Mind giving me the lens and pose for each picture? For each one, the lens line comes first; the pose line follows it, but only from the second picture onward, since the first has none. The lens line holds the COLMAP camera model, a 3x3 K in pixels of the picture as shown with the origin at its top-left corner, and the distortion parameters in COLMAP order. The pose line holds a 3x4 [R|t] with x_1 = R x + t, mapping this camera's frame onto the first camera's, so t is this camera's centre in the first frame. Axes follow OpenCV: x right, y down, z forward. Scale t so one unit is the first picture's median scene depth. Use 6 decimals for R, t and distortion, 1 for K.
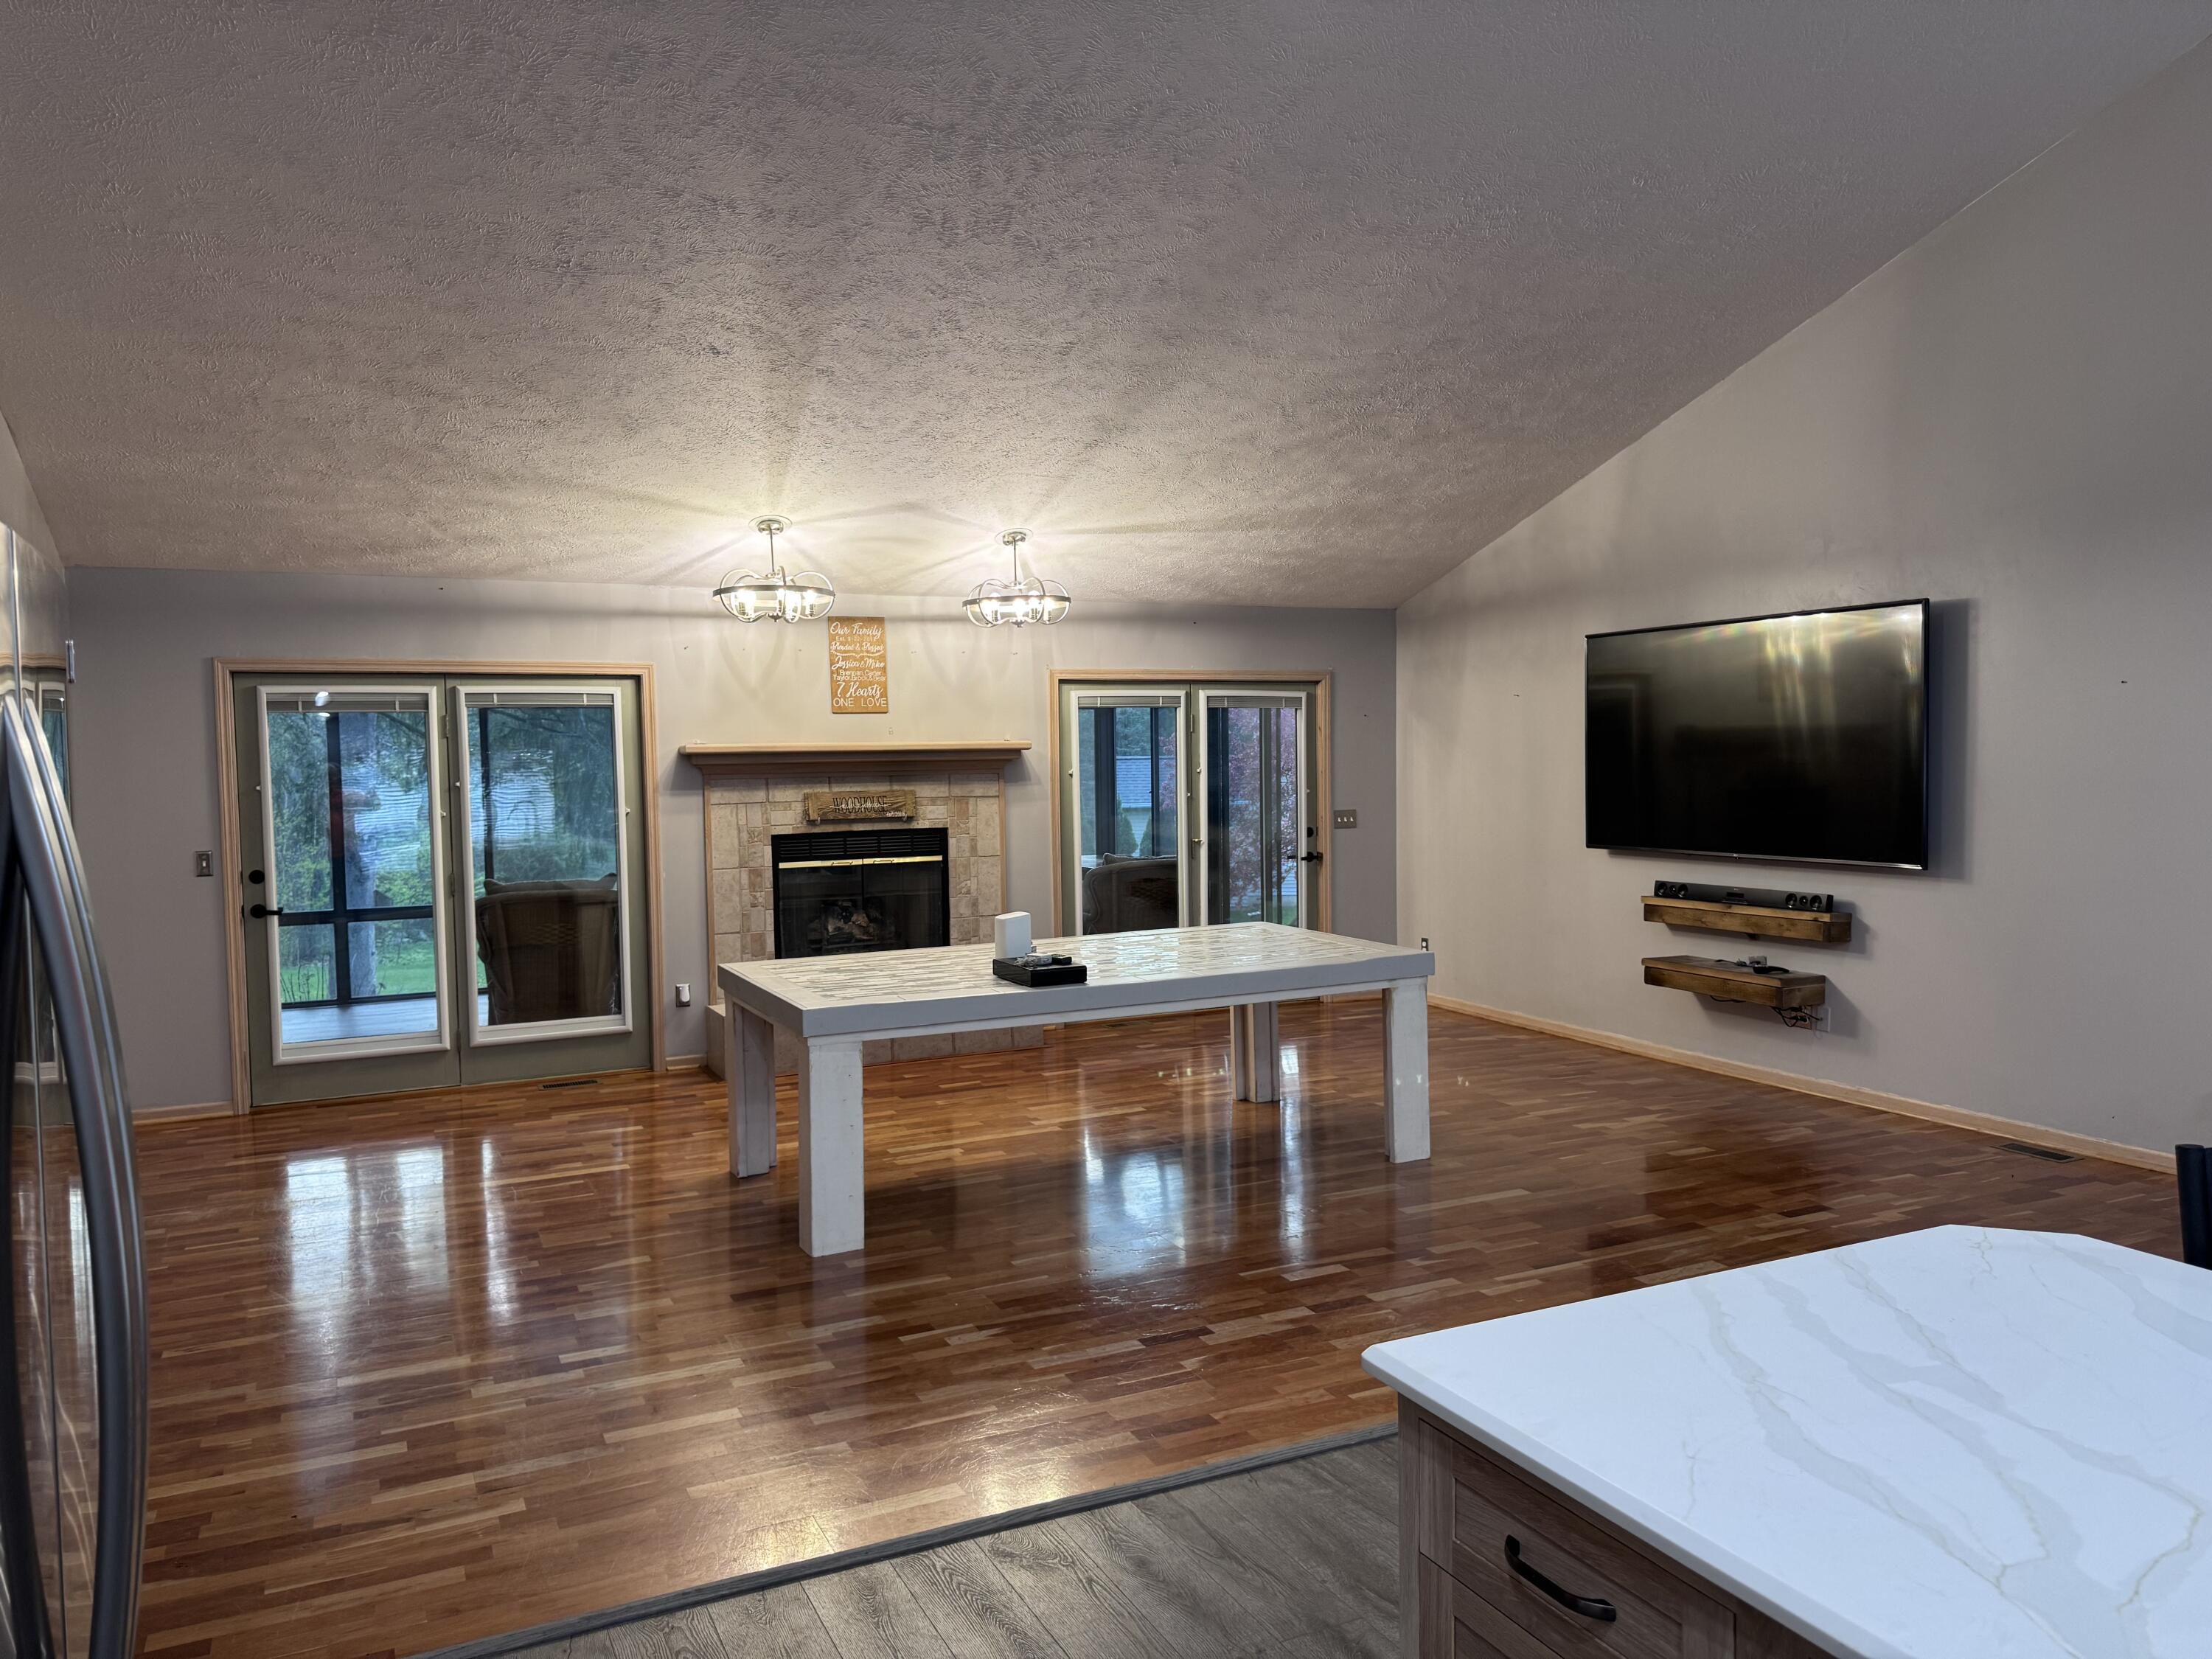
lens RADIAL K [[1556.5, 0, 1118.6], [0, 1556.5, 840.6], [0, 0, 1]] dist [0.070662, -0.087348]
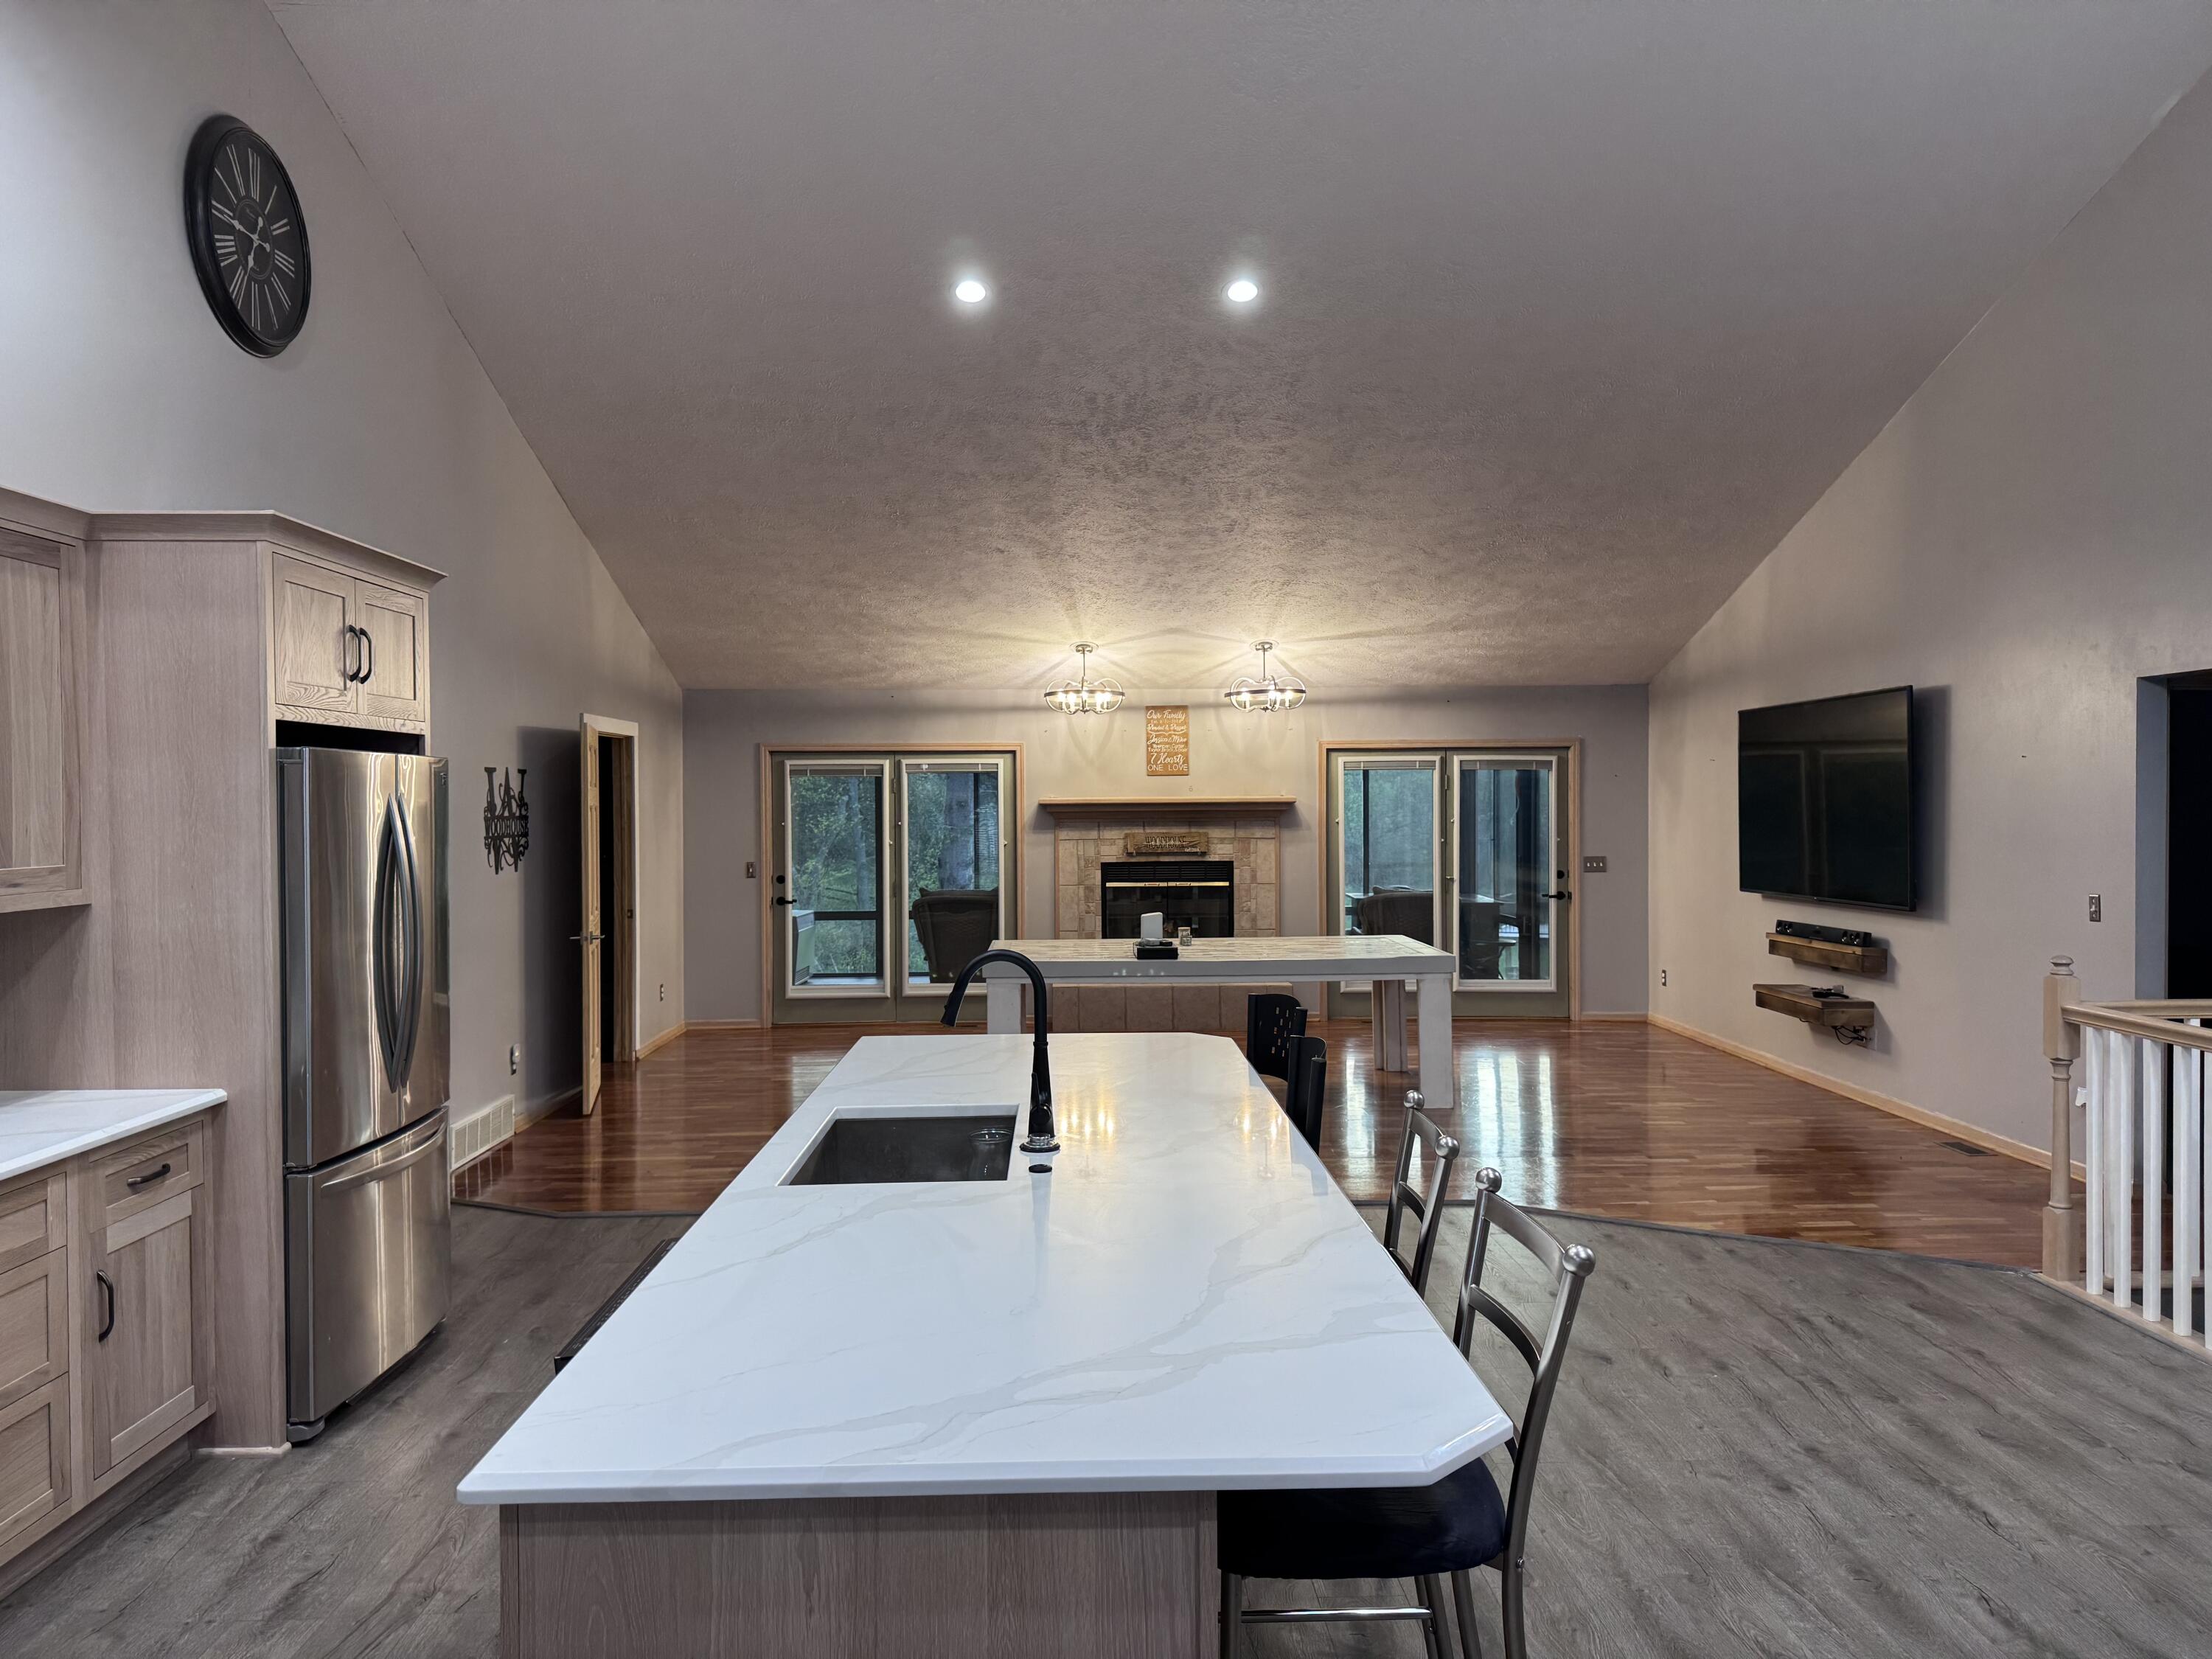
lens RADIAL K [[1556.5, 0, 1114.2], [0, 1556.5, 833.1], [0, 0, 1]] dist [0.070662, -0.087348]
pose [[0.911976, 0.016182, -0.409925, 0.366979], [-0.031005, 0.999083, -0.029538, 0.011033], [0.409071, 0.039648, 0.911641, -0.274706]]
